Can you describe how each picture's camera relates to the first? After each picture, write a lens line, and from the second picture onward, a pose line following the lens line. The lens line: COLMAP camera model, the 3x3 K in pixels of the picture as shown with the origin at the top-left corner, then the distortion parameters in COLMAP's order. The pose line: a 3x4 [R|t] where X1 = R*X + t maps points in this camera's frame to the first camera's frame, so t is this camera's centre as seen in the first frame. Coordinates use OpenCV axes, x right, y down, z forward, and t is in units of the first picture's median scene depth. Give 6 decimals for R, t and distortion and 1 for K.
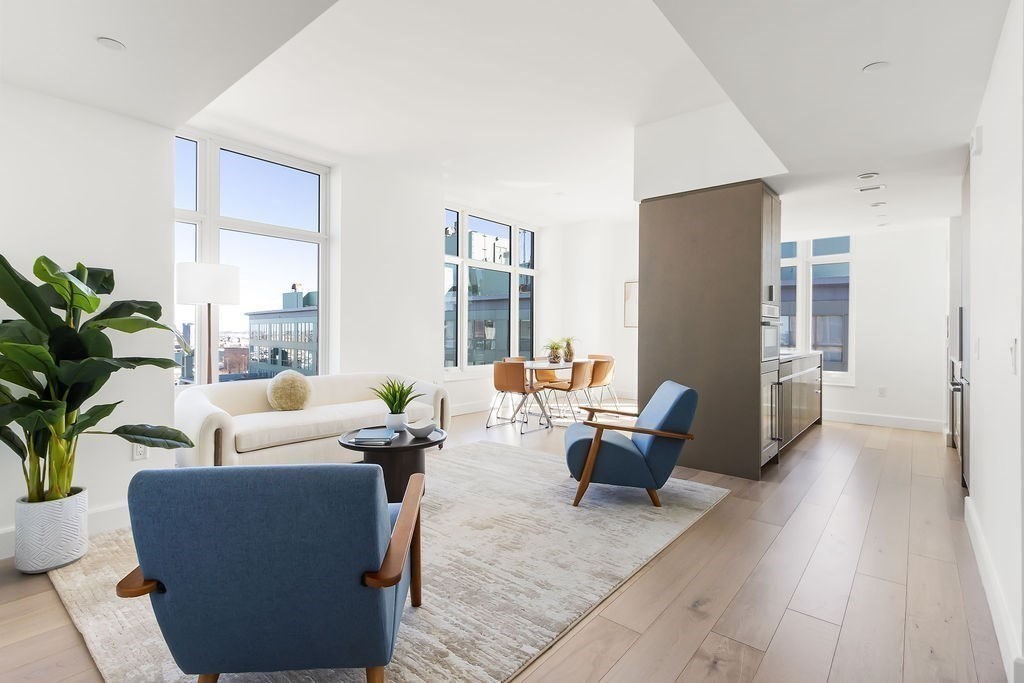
lens RADIAL K [[483.4, 0, 512.0], [0, 483.4, 341.5], [0, 0, 1]] dist [-0.000748, -0.000670]
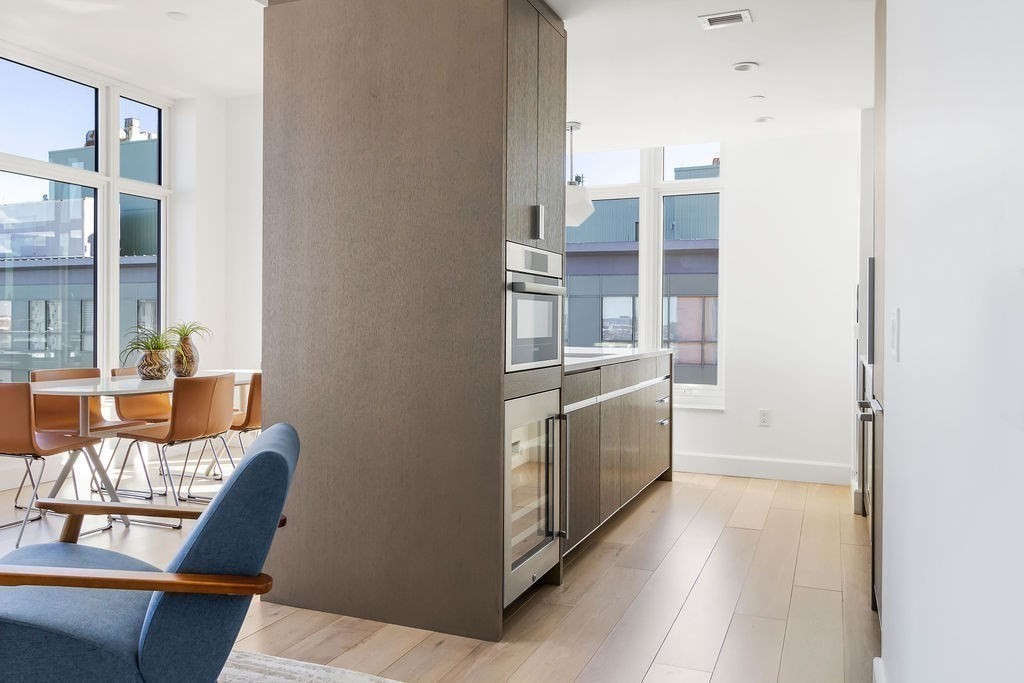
lens RADIAL K [[782.2, 0, 512.1], [0, 782.2, 353.5], [0, 0, 1]] dist [-0.000828, 0.002462]
pose [[0.953305, -0.011442, 0.301793, 0.230110], [0.005039, 0.999746, 0.021987, 0.006279], [-0.301968, -0.019439, 0.953120, 0.236250]]
